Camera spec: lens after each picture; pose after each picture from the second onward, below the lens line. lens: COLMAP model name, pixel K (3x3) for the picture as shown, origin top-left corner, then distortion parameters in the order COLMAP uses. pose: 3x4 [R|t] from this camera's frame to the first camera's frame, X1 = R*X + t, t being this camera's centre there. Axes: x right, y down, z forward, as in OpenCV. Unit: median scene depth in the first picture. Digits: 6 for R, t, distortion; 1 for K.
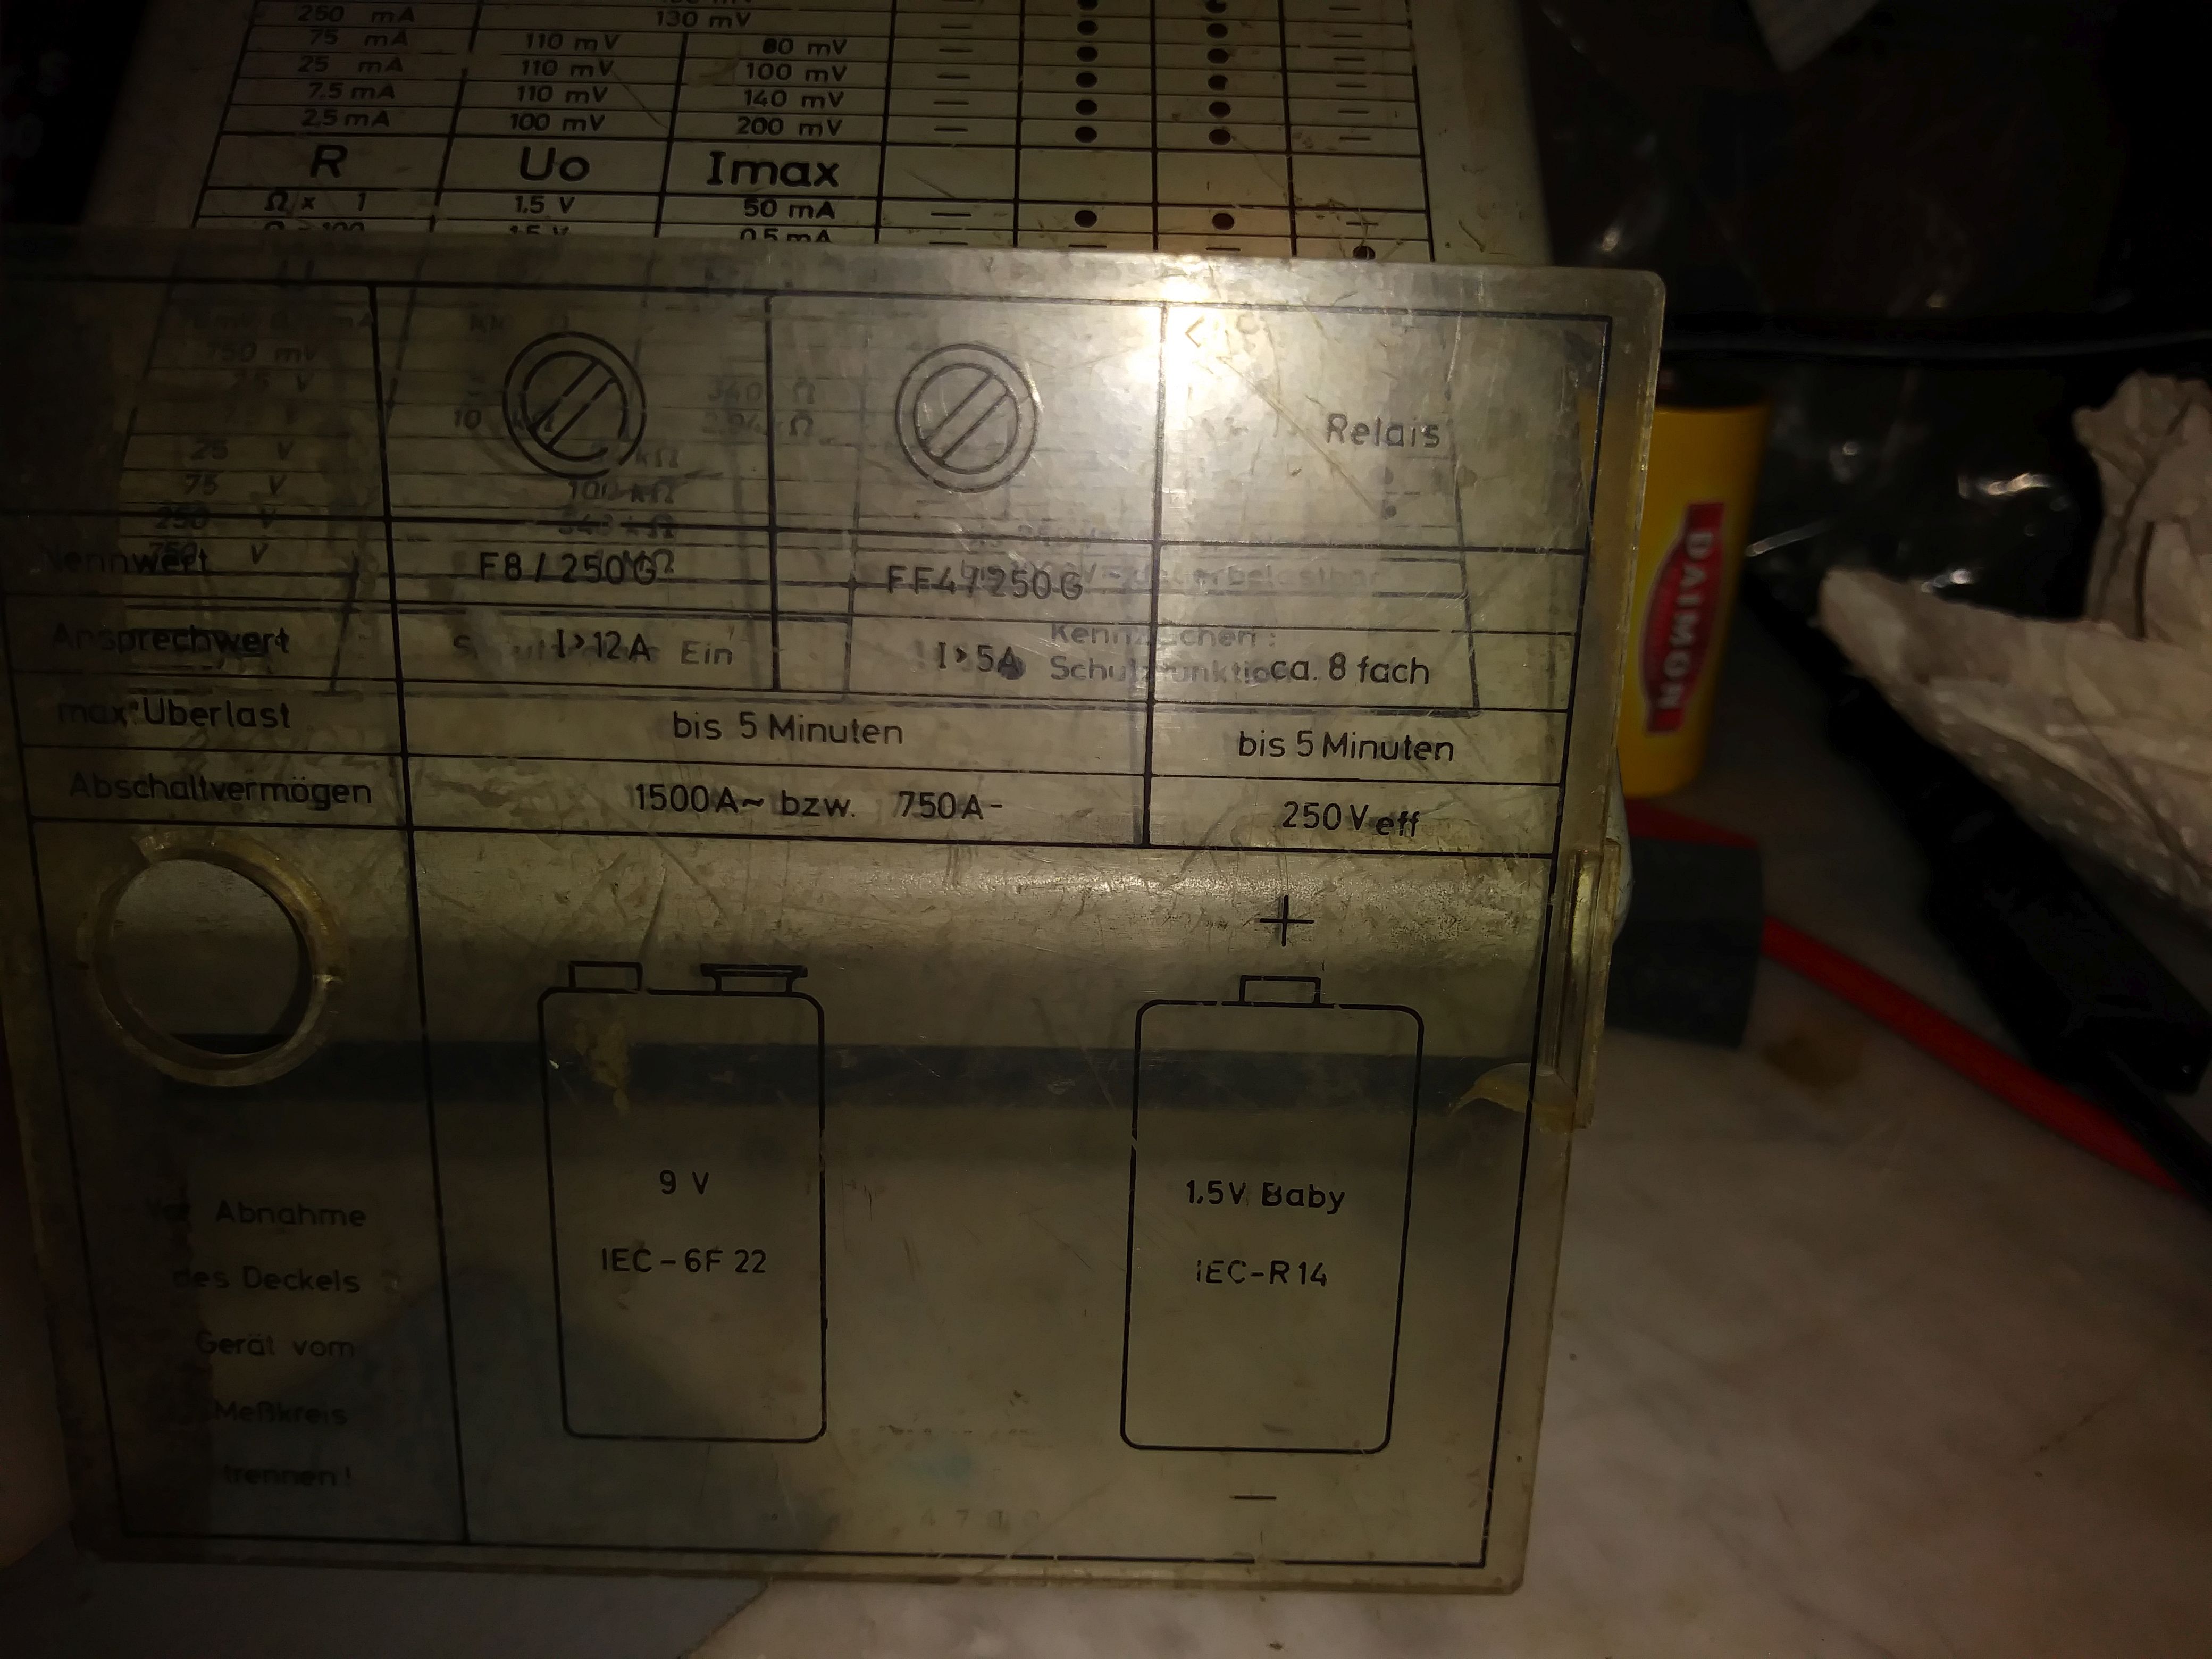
lens RADIAL K [[1789.2, 0, 1112.3], [0, 1789.2, 799.4], [0, 0, 1]] dist [-0.005130, -0.041347]
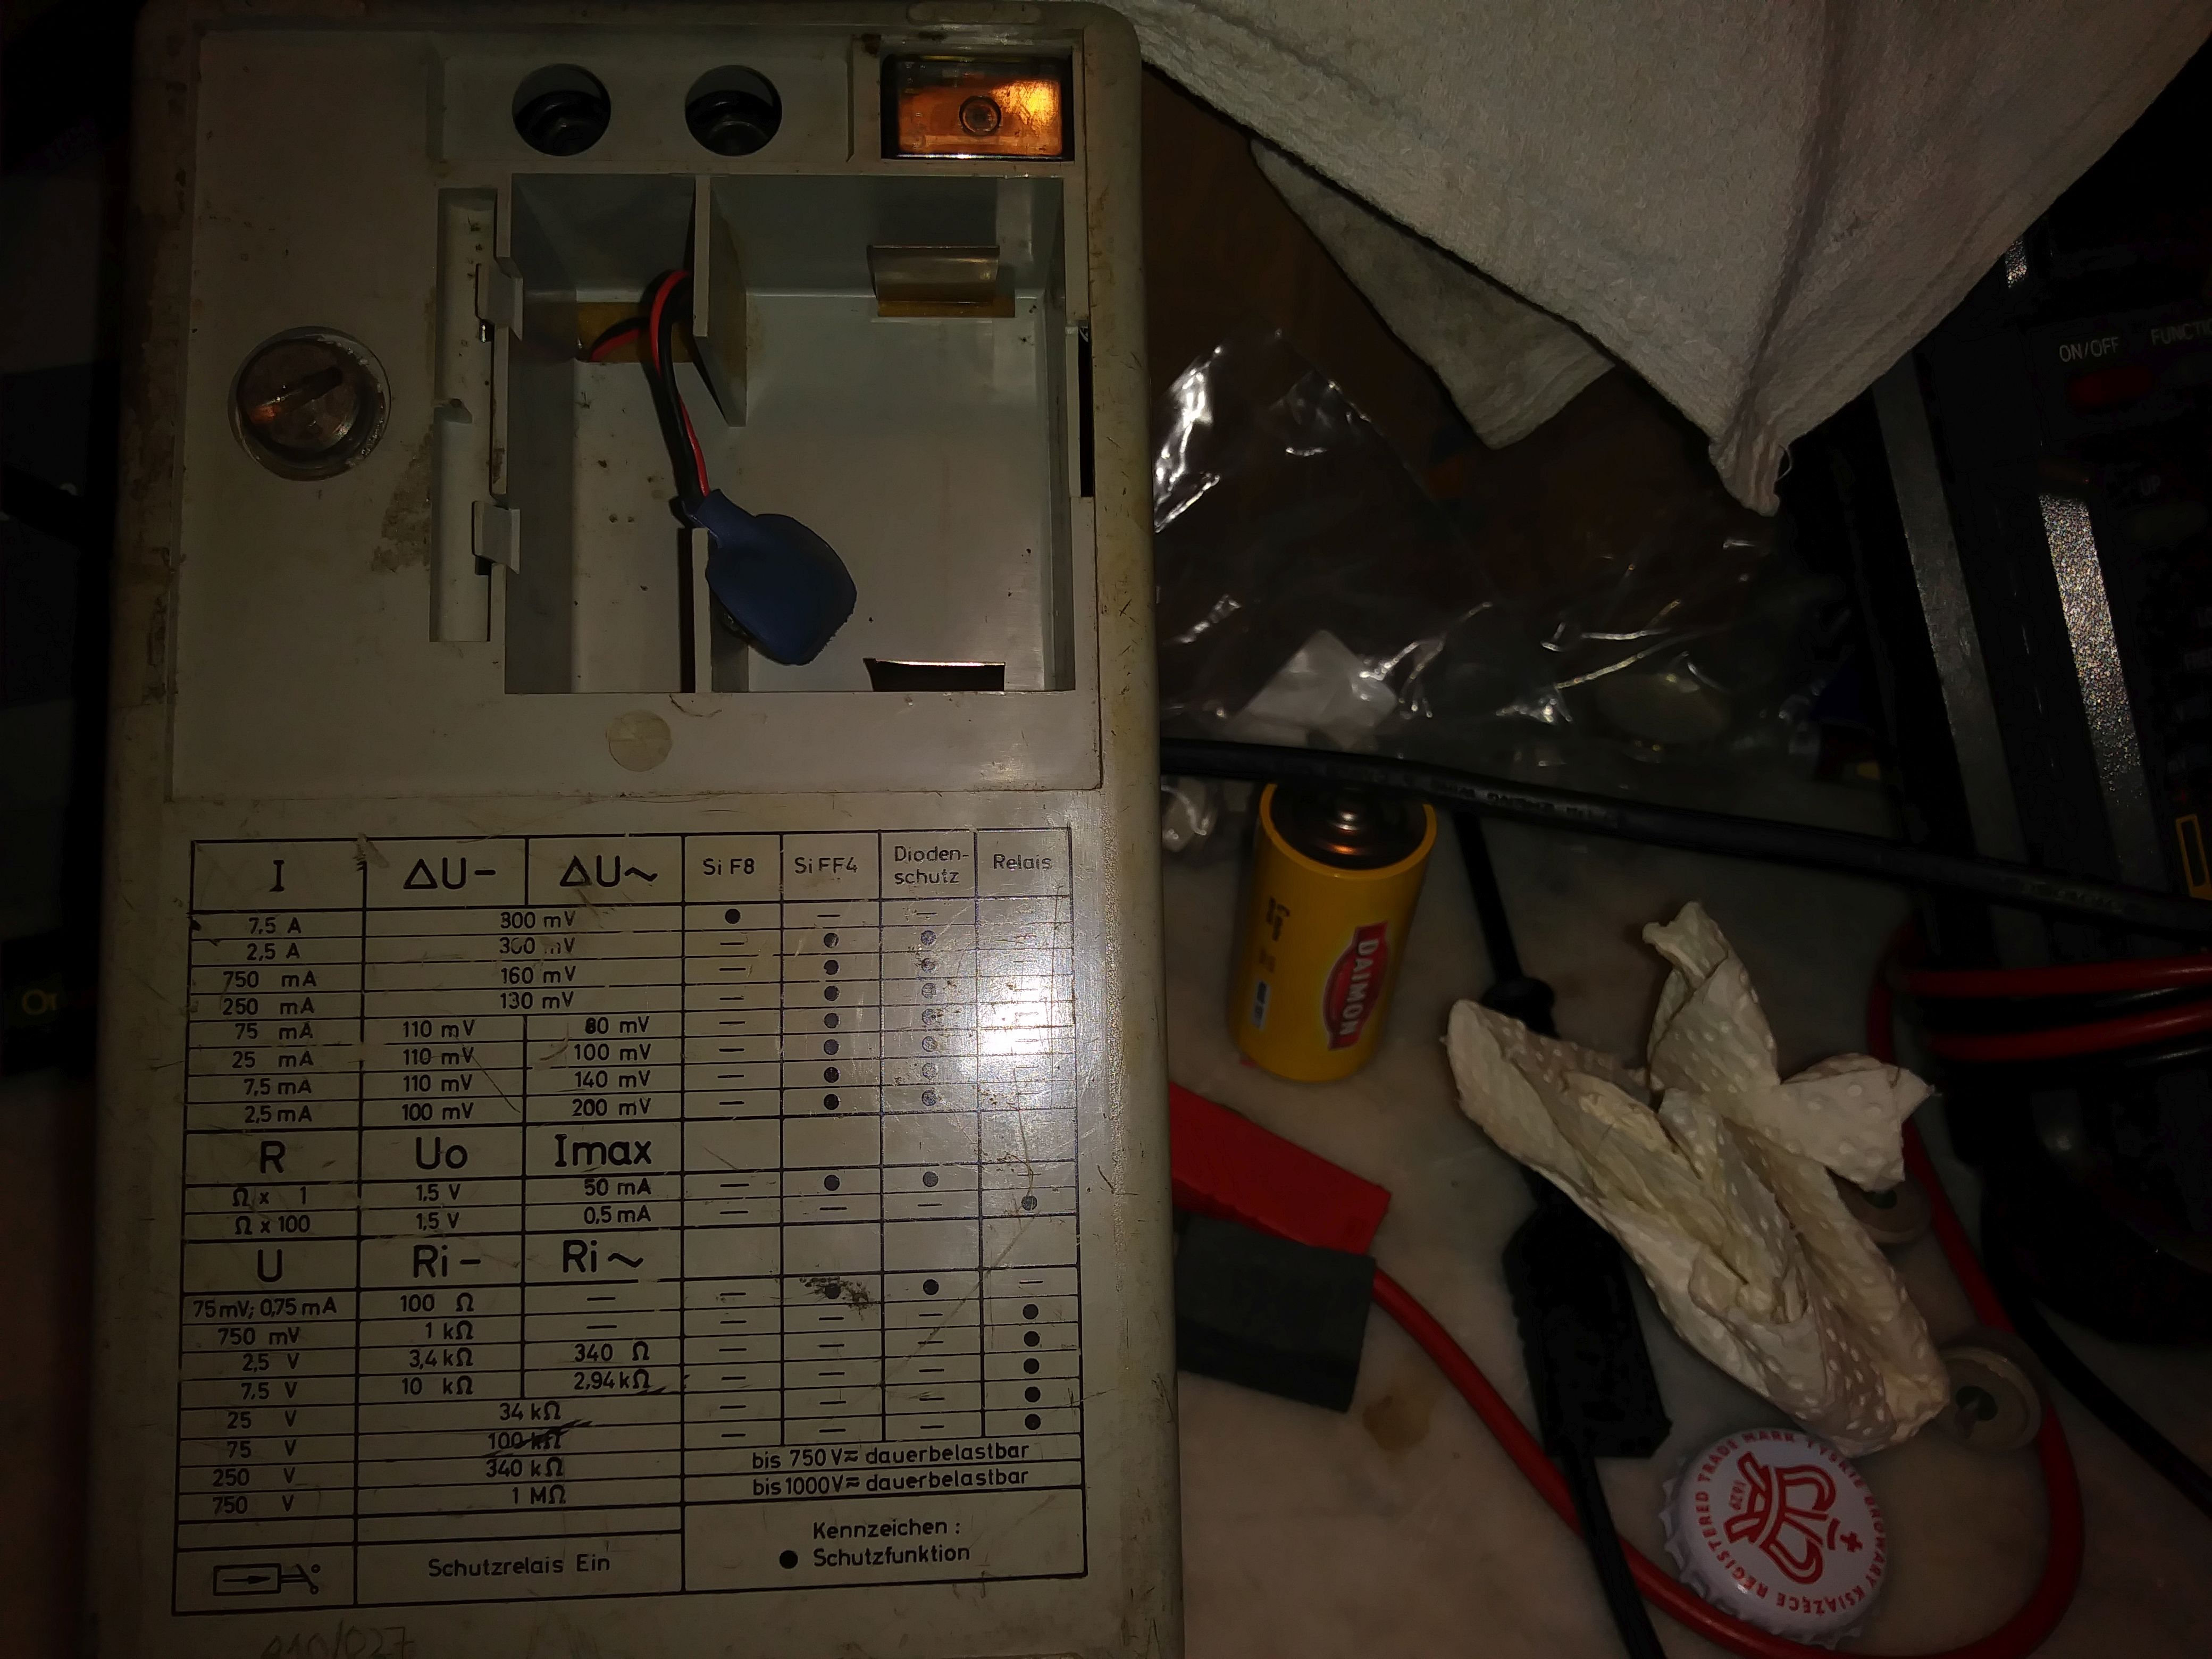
lens RADIAL K [[1789.2, 0, 1112.3], [0, 1789.2, 799.4], [0, 0, 1]] dist [-0.005130, -0.041347]
pose [[0.998126, -0.023928, 0.056315, 0.130324], [0.005361, 0.951028, 0.309060, -1.025817], [-0.060952, -0.308179, 0.949374, -0.248722]]
